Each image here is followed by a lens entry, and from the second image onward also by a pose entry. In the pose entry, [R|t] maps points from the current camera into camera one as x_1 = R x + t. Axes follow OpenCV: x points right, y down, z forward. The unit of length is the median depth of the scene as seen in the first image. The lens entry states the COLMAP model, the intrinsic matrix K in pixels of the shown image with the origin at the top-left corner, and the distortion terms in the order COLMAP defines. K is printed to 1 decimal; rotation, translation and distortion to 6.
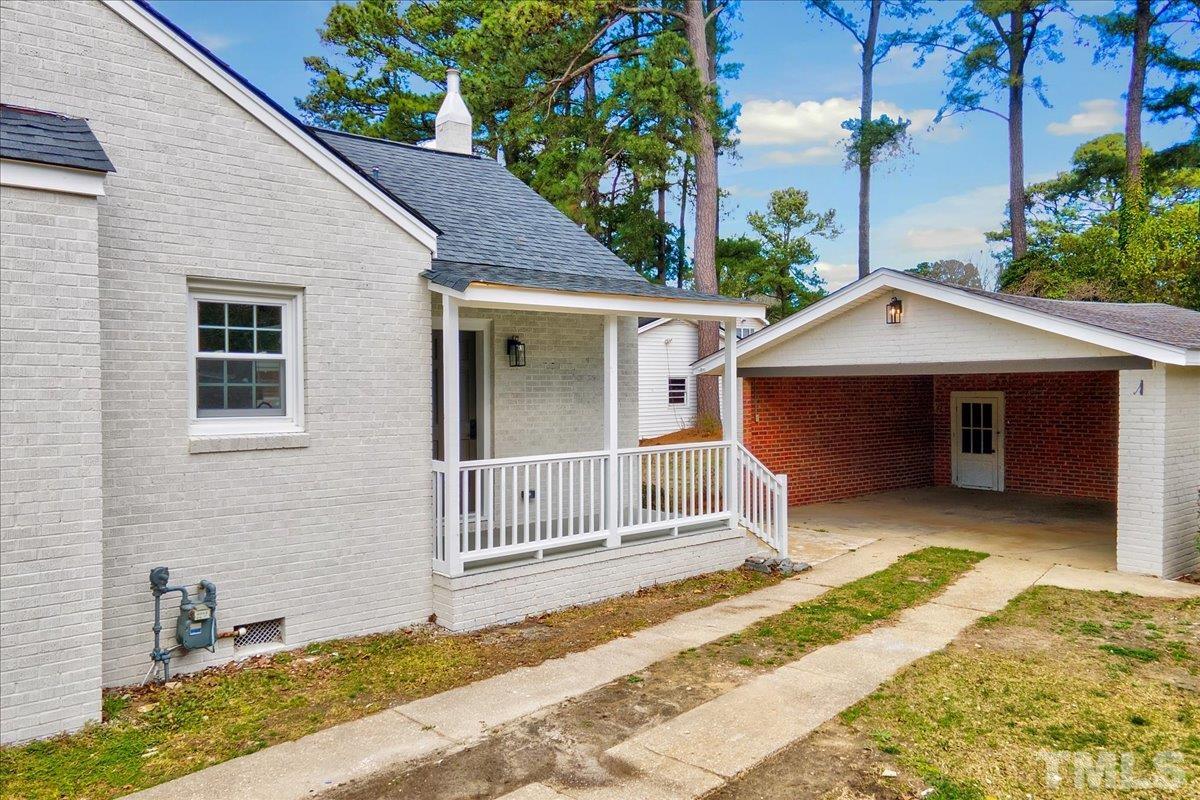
lens RADIAL K [[879.8, 0, 600.0], [0, 879.8, 400.7], [0, 0, 1]] dist [0.031474, 0.001022]
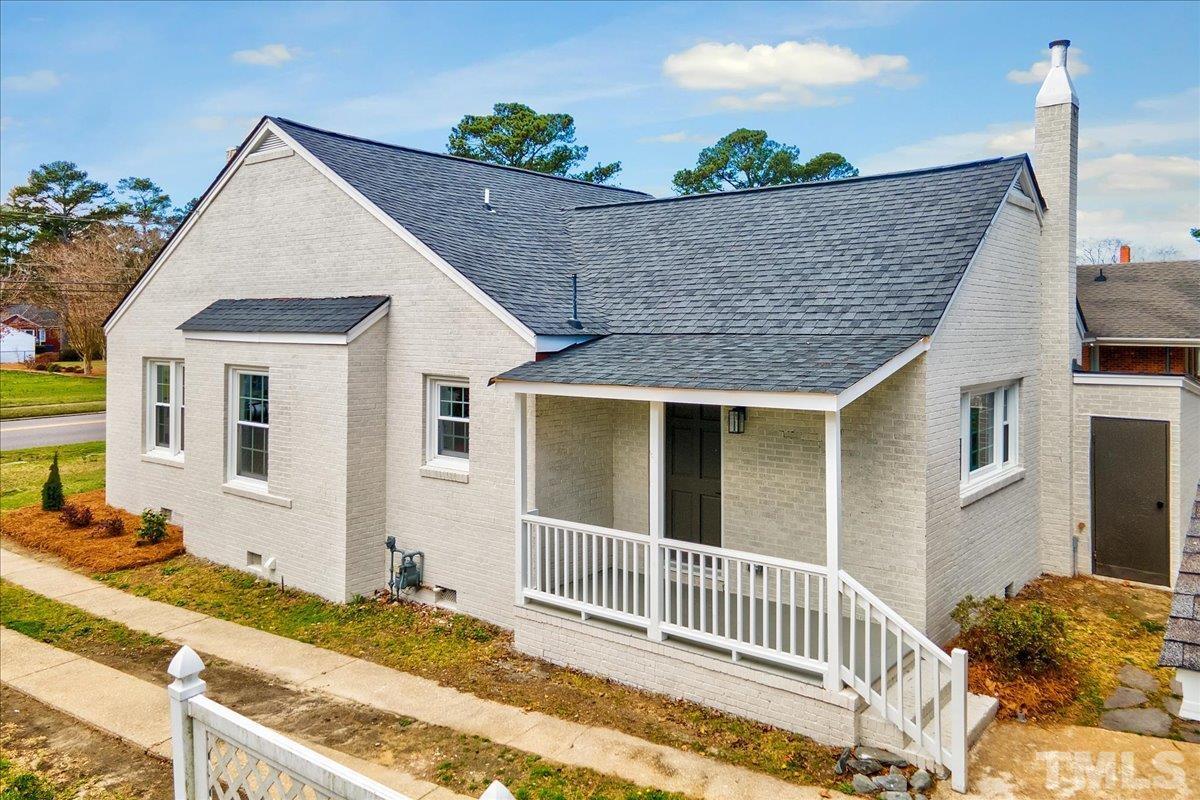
lens RADIAL K [[879.8, 0, 602.9], [0, 879.8, 318.9], [0, 0, 1]] dist [0.031474, 0.001022]
pose [[0.185042, 0.001044, -0.982730, 1.212777], [-0.014663, 0.999891, -0.001699, -0.233043], [0.982621, 0.014724, 0.185037, 0.956728]]
